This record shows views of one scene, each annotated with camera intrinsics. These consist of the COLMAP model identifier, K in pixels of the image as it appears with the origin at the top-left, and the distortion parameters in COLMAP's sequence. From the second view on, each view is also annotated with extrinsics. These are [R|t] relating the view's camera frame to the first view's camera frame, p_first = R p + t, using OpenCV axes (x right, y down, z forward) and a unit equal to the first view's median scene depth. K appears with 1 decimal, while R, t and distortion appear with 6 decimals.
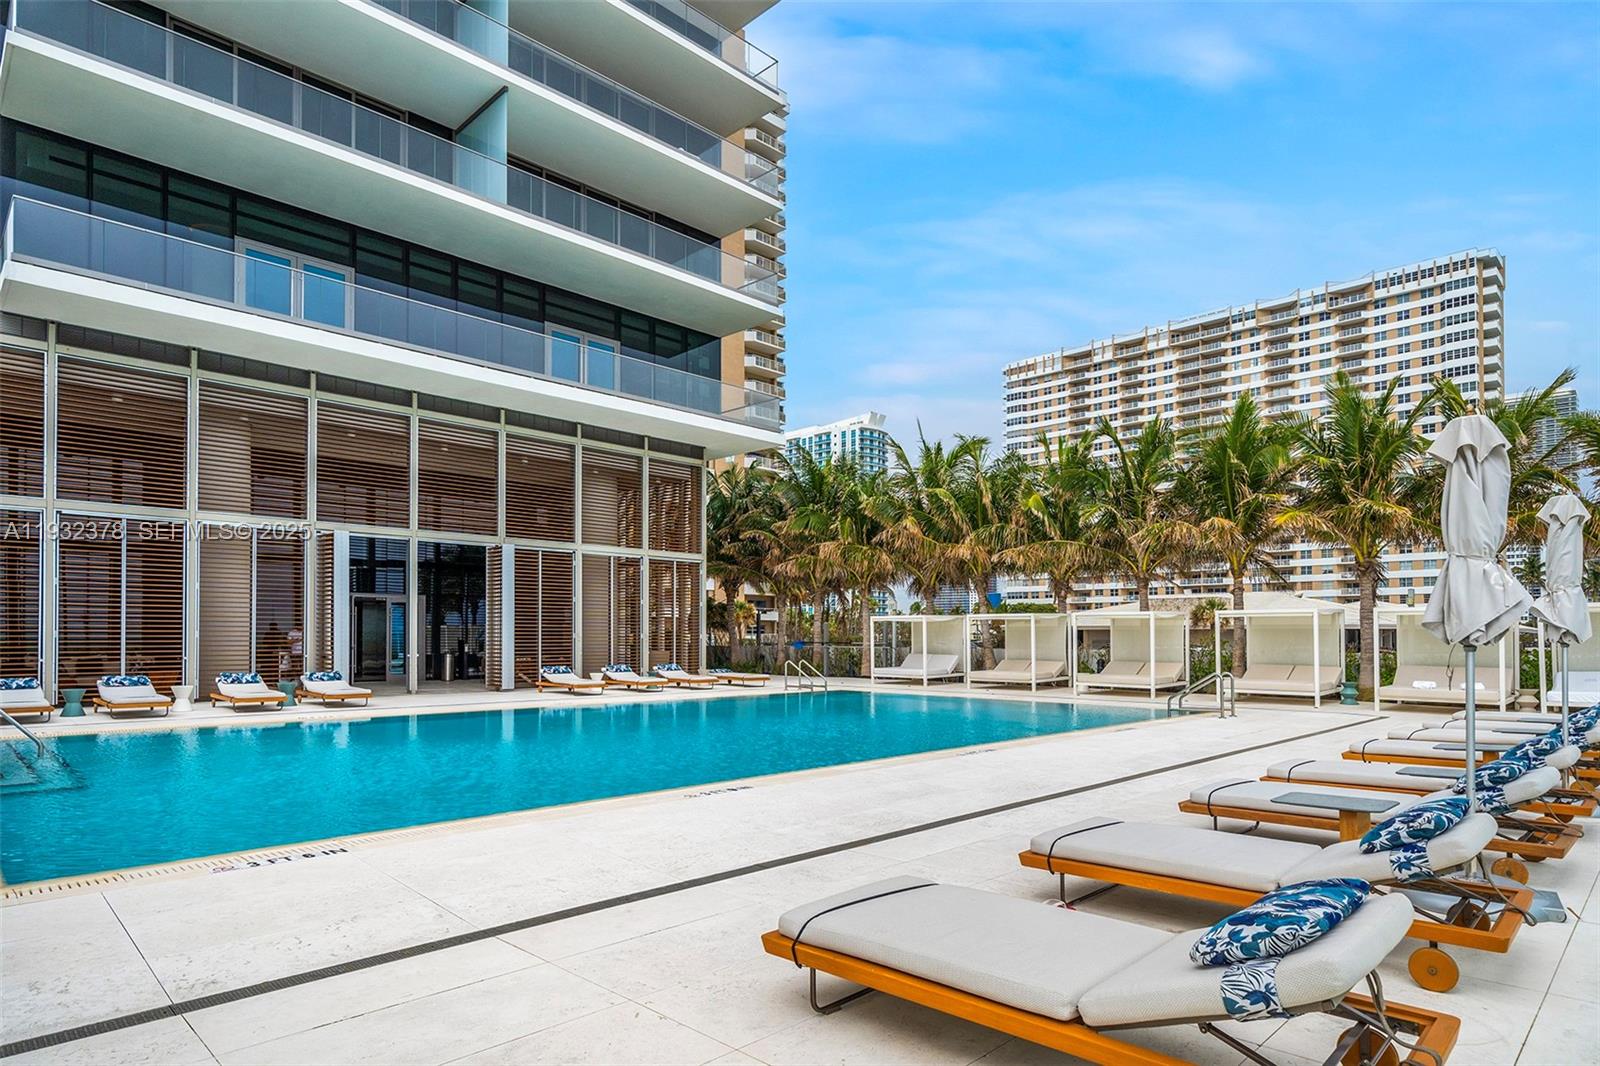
lens RADIAL K [[916.5, 0, 801.0], [0, 916.5, 629.7], [0, 0, 1]] dist [0.001547, 0.000262]
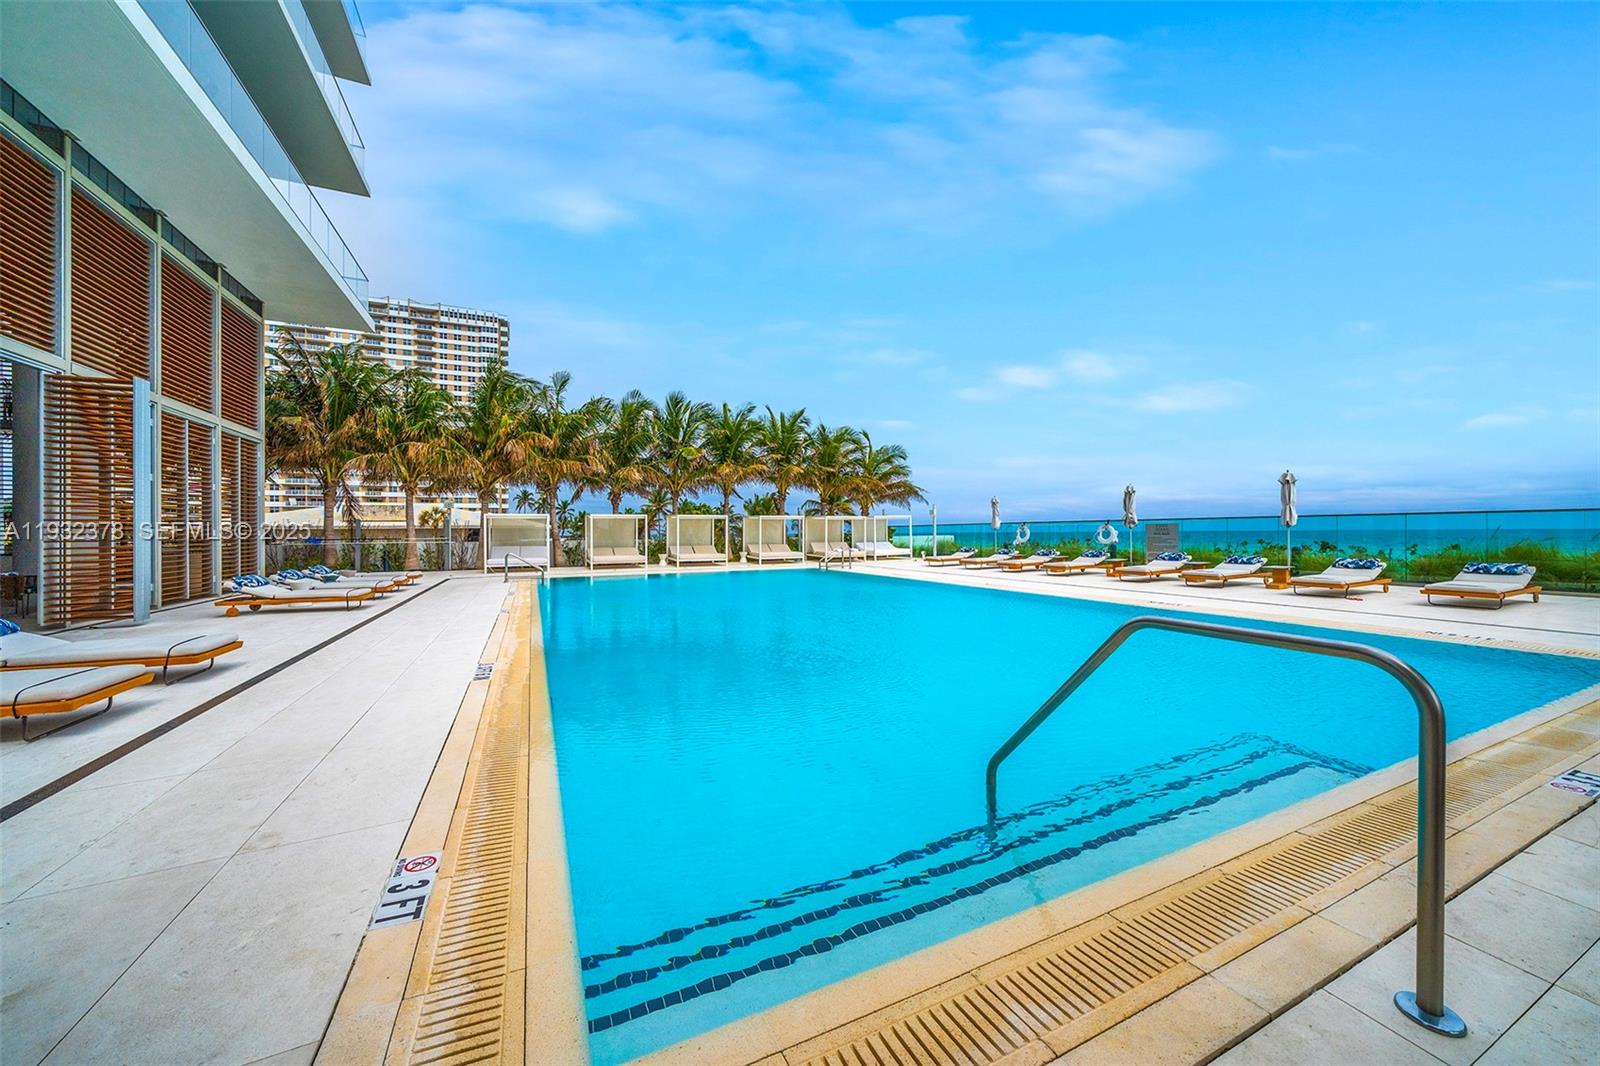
lens RADIAL K [[567.5, 0, 800.0], [0, 567.5, 533.0], [0, 0, 1]] dist [-0.000812, -0.000030]
pose [[0.354104, -0.005521, 0.935190, -0.079117], [0.000378, 0.999983, 0.005760, 0.001105], [-0.935206, -0.001686, 0.354101, 0.070633]]
